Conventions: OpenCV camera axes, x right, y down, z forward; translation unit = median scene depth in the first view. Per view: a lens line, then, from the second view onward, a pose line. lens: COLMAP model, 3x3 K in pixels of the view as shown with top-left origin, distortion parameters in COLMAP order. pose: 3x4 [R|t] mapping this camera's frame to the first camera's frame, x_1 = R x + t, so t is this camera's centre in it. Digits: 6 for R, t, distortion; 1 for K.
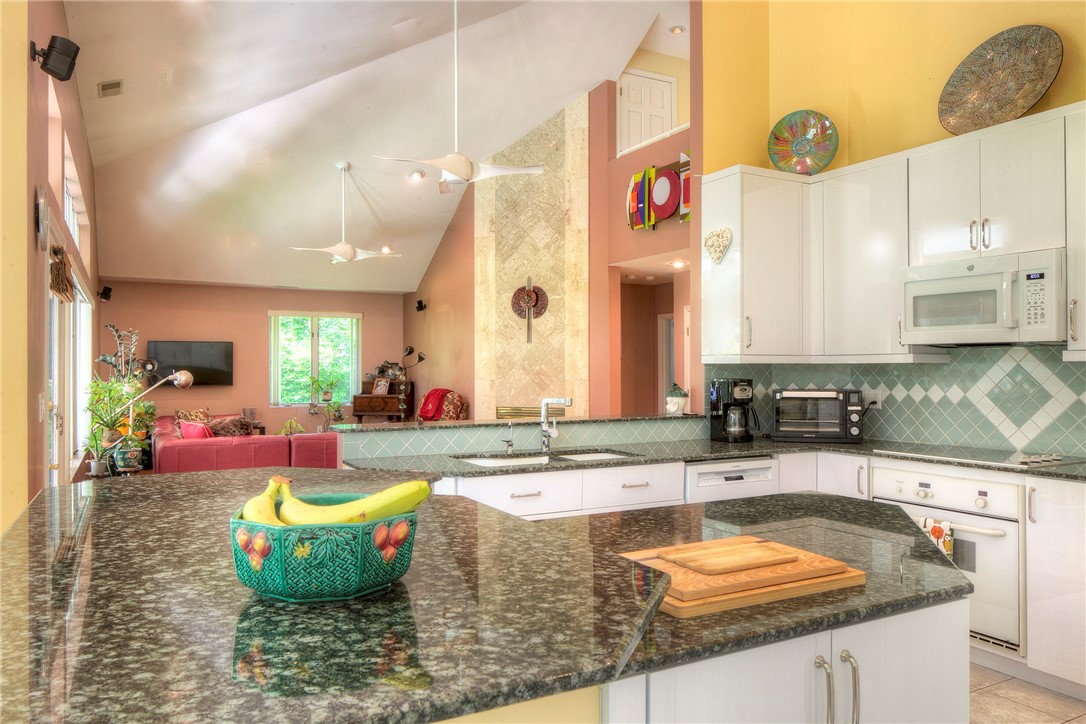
lens RADIAL K [[764.4, 0, 547.8], [0, 764.4, 390.5], [0, 0, 1]] dist [-0.010012, -0.000632]
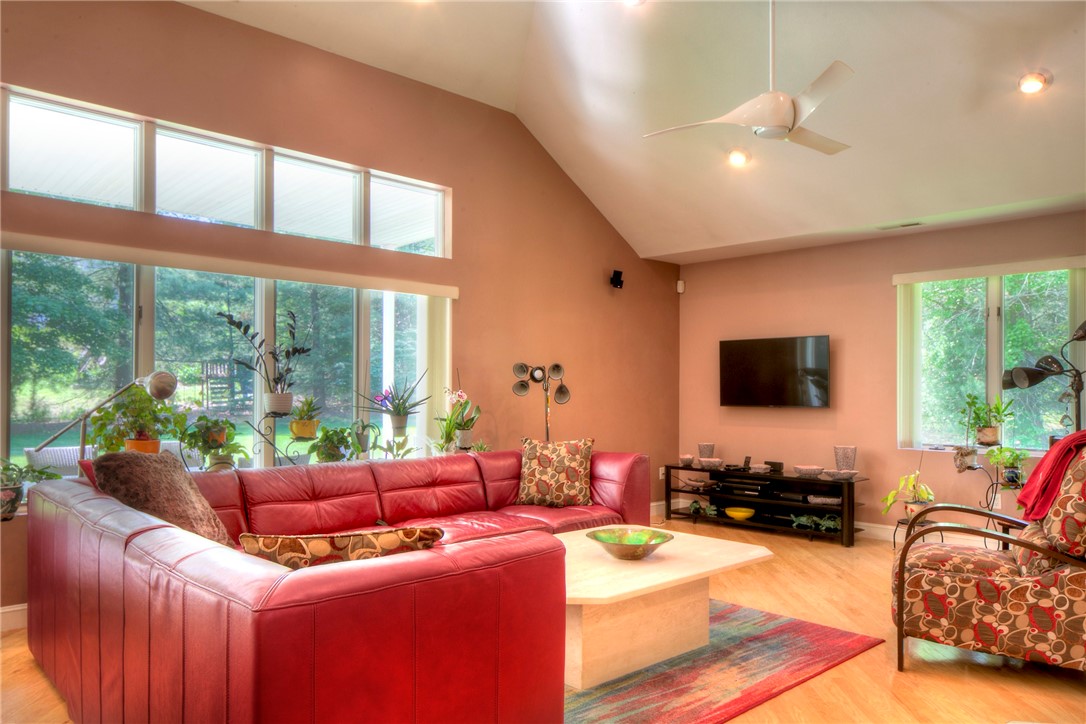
lens RADIAL K [[764.4, 0, 547.8], [0, 764.4, 390.5], [0, 0, 1]] dist [-0.010012, -0.000632]
pose [[0.262074, -0.000805, -0.965047, 0.128314], [-0.034717, 0.999345, -0.010262, -0.006816], [0.964423, 0.036193, 0.261874, 0.742161]]
